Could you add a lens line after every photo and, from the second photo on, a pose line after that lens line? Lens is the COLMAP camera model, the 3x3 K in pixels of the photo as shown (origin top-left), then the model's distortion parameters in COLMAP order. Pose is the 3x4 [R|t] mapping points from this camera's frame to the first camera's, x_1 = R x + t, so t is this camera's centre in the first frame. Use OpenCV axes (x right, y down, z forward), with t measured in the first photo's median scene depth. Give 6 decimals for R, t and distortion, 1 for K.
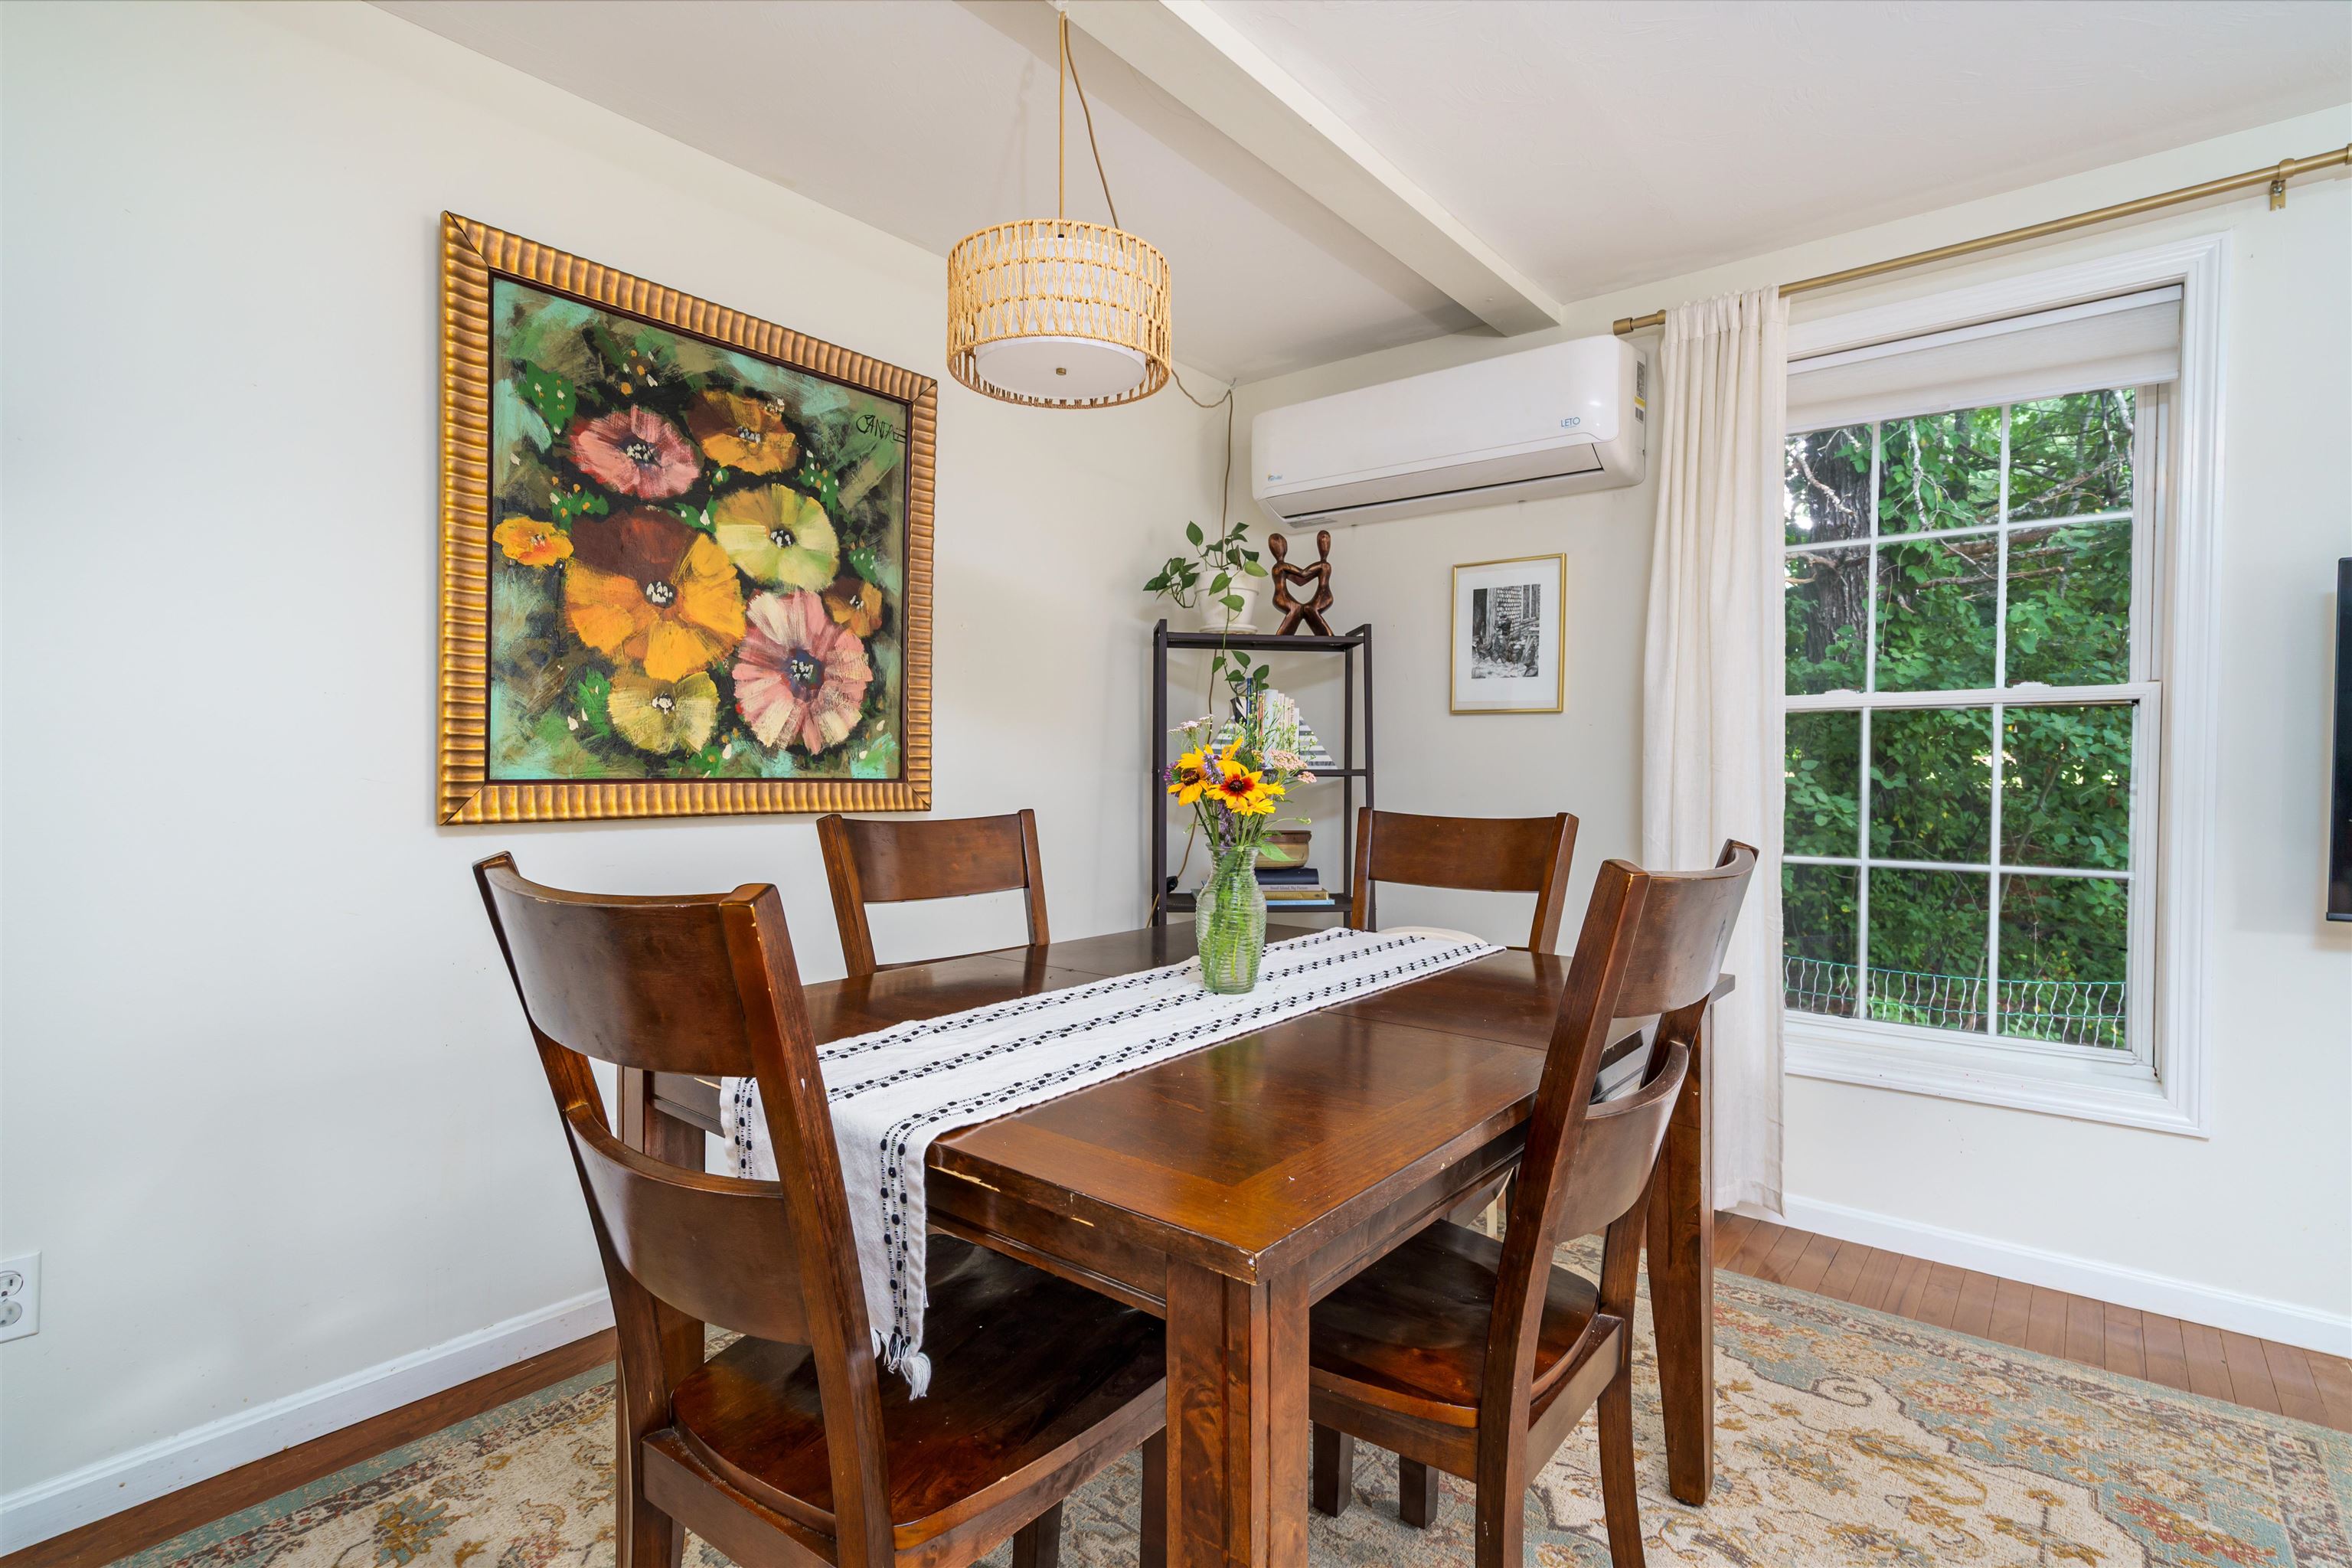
lens RADIAL K [[1133.5, 0, 1171.5], [0, 1133.5, 790.1], [0, 0, 1]] dist [-0.003922, -0.000174]
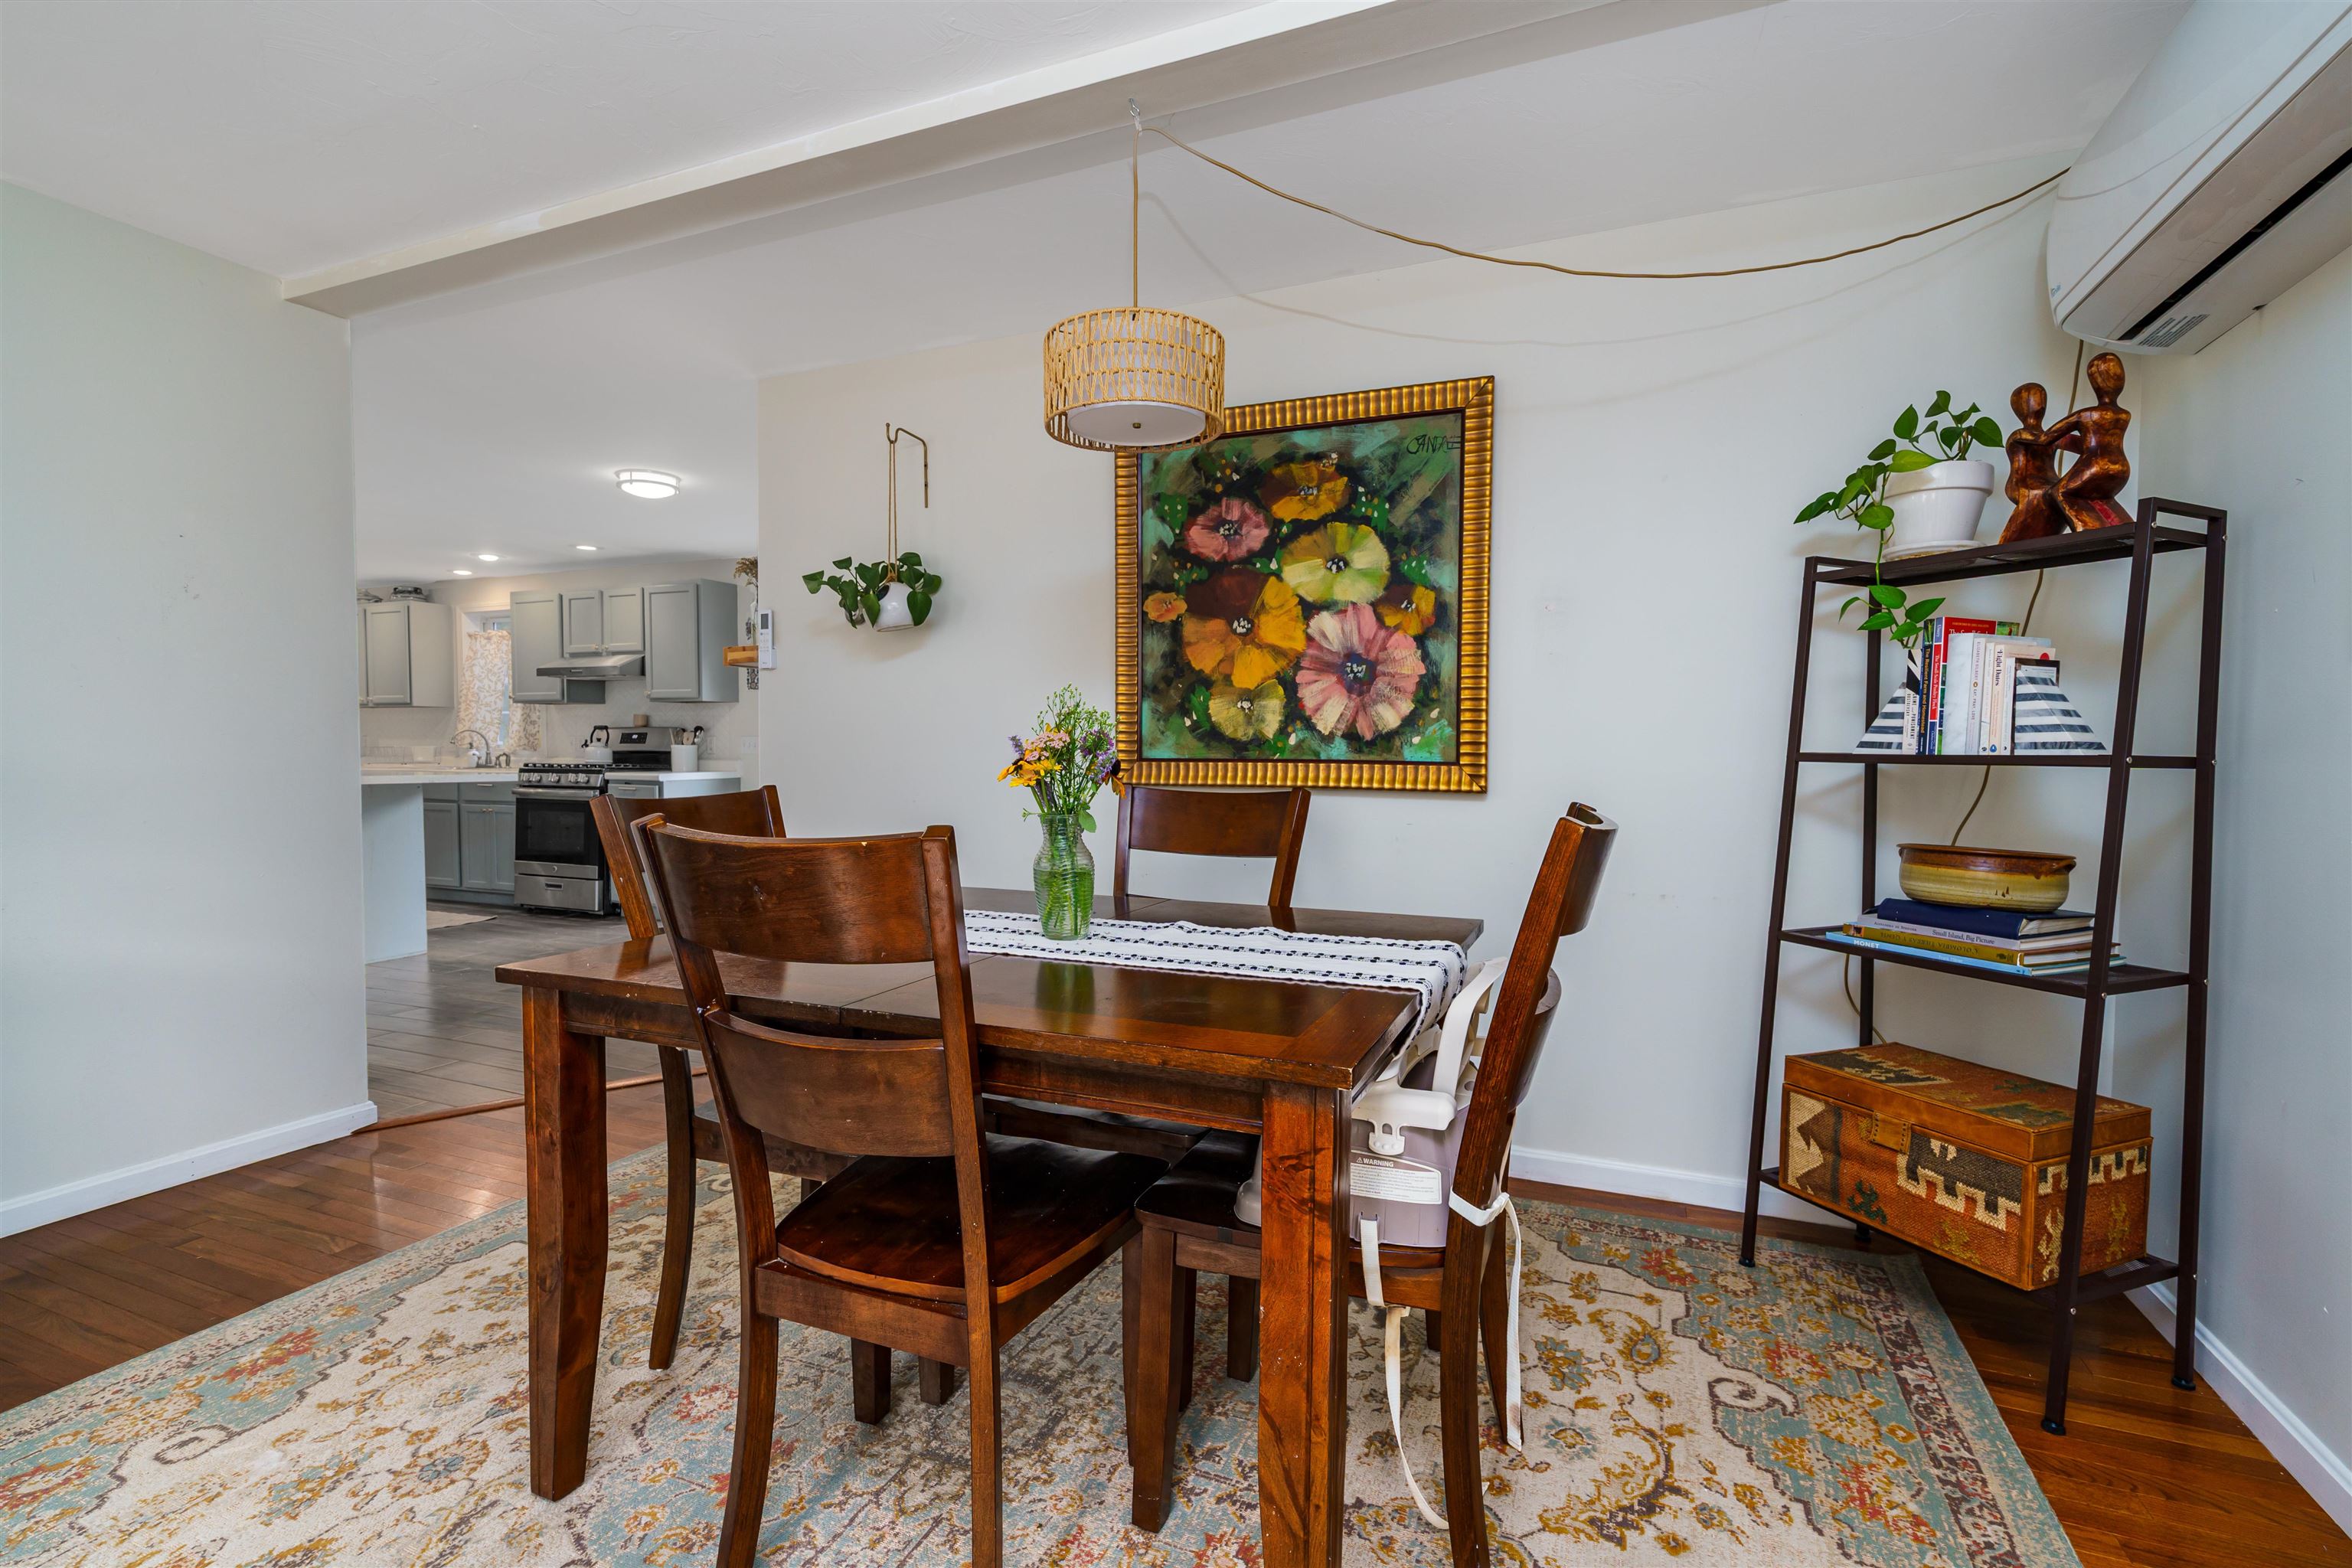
lens RADIAL K [[1067.7, 0, 1172.3], [0, 1067.7, 777.2], [0, 0, 1]] dist [0.004372, 0.000465]
pose [[0.275973, 0.021039, -0.960935, 0.740012], [-0.023217, 0.999615, 0.015219, -0.005275], [0.960885, 0.018110, 0.276355, 0.518493]]
